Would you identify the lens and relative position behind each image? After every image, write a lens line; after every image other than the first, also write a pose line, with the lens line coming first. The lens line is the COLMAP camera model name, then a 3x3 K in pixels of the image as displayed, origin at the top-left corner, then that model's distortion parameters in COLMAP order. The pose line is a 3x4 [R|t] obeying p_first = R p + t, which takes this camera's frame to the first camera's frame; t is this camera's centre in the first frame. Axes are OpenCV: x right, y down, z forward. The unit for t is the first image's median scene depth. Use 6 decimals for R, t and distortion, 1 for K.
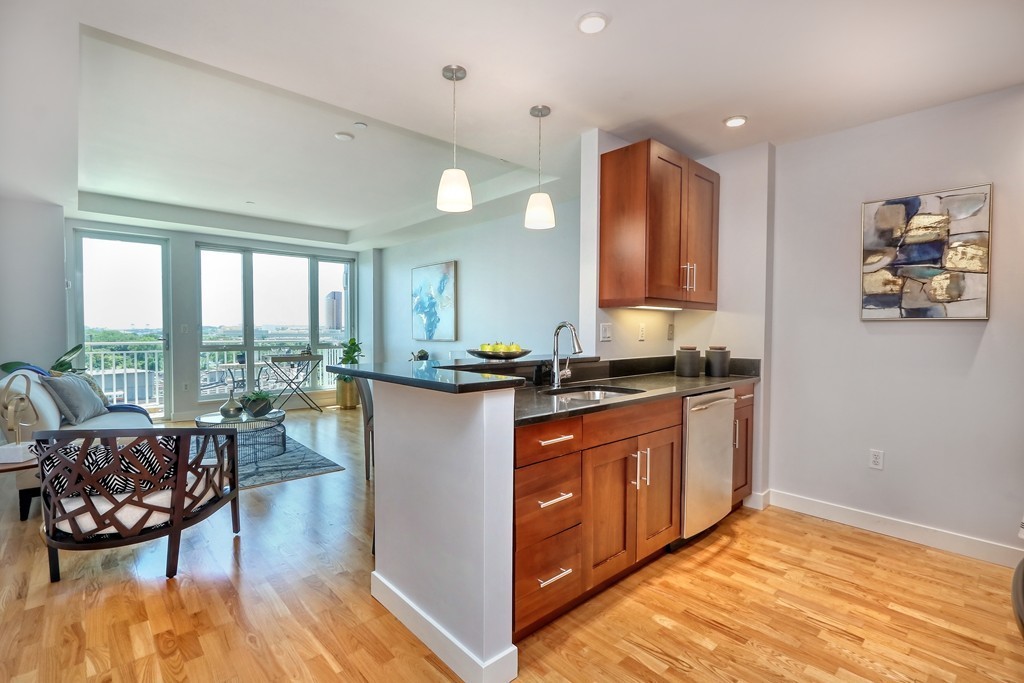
lens RADIAL K [[473.9, 0, 504.1], [0, 473.9, 344.9], [0, 0, 1]] dist [-0.008377, 0.000382]
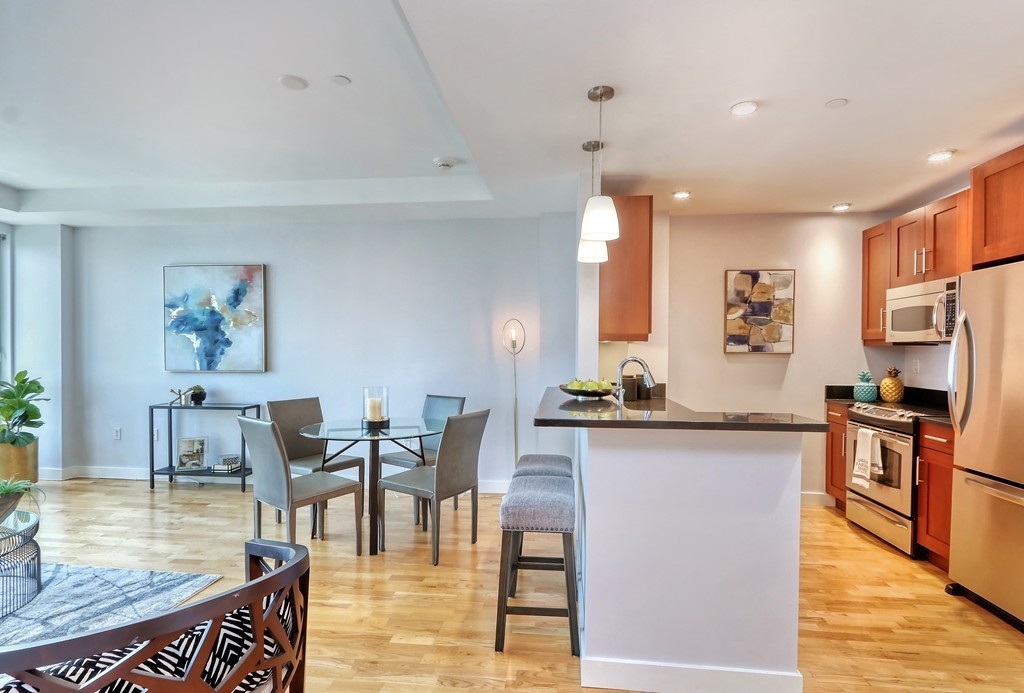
lens RADIAL K [[511.5, 0, 513.7], [0, 511.5, 356.9], [0, 0, 1]] dist [0.005131, -0.001030]
pose [[0.741043, -0.007125, 0.671420, -0.682613], [0.017167, 0.999818, -0.008337, -0.035901], [-0.671238, 0.017704, 0.741030, 0.270779]]
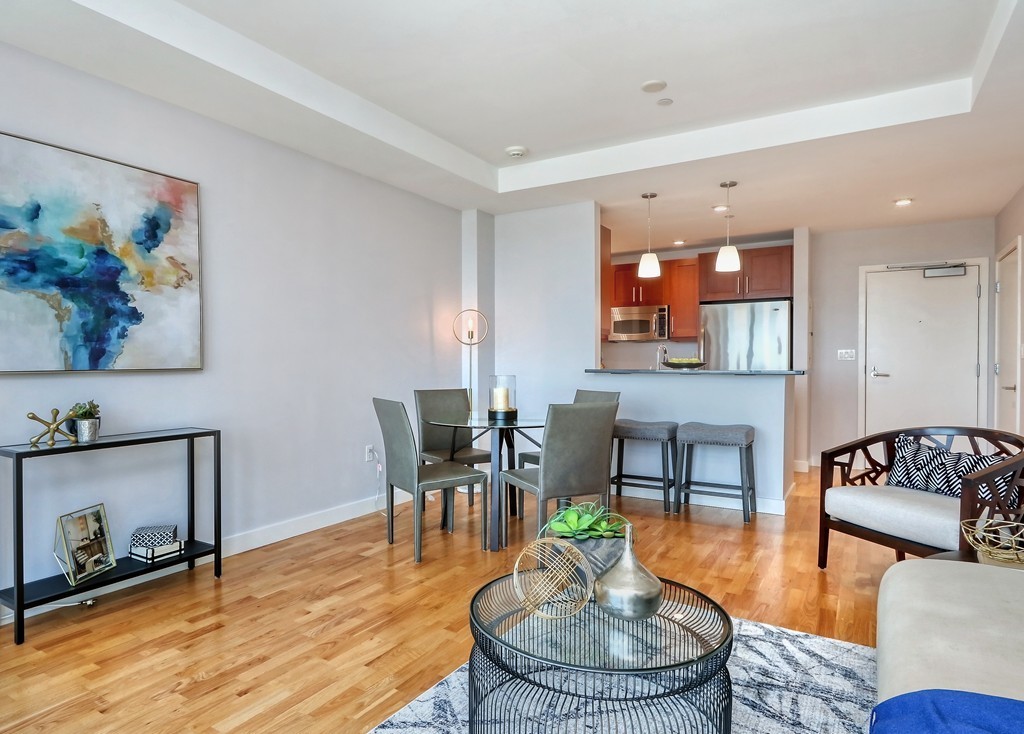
lens RADIAL K [[615.2, 0, 506.9], [0, 615.2, 366.5], [0, 0, 1]] dist [-0.003004, 0.001229]
pose [[-0.269241, -0.012139, 0.962996, -1.380168], [0.028695, 0.999376, 0.020620, -0.030087], [-0.962645, 0.033185, -0.268724, 1.705566]]
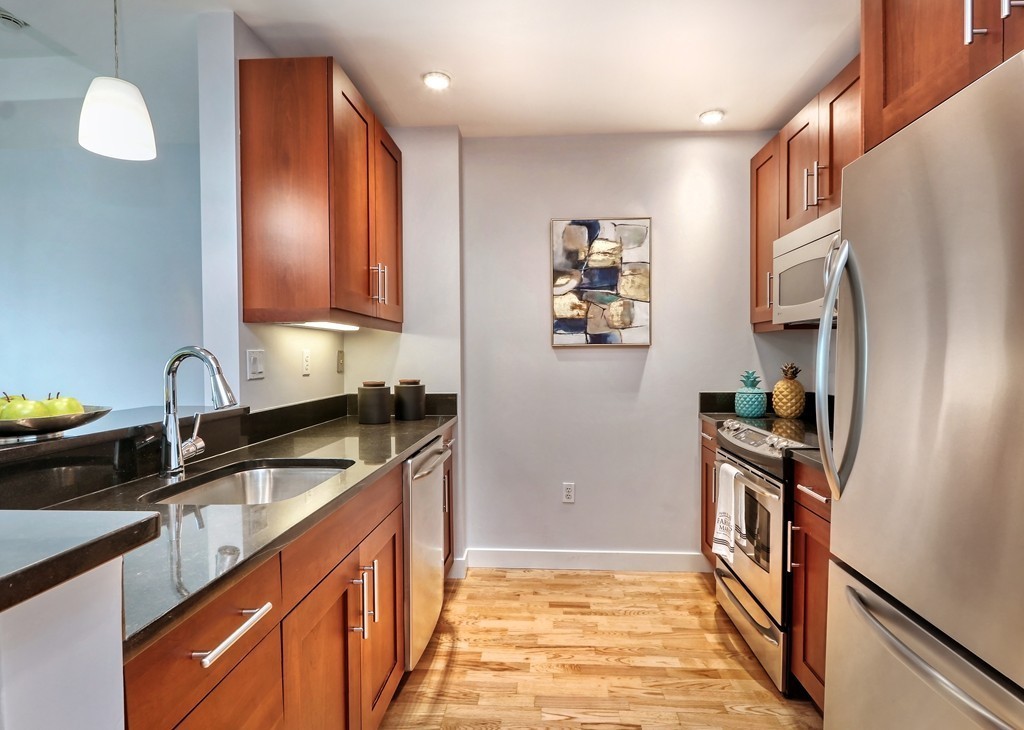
lens RADIAL K [[529.5, 0, 526.4], [0, 529.5, 369.8], [0, 0, 1]] dist [0.000932, -0.003417]
pose [[0.702264, -0.026950, 0.711407, -0.019858], [0.031245, 0.999487, 0.007019, -0.013340], [-0.711231, 0.017299, 0.702746, 0.283447]]
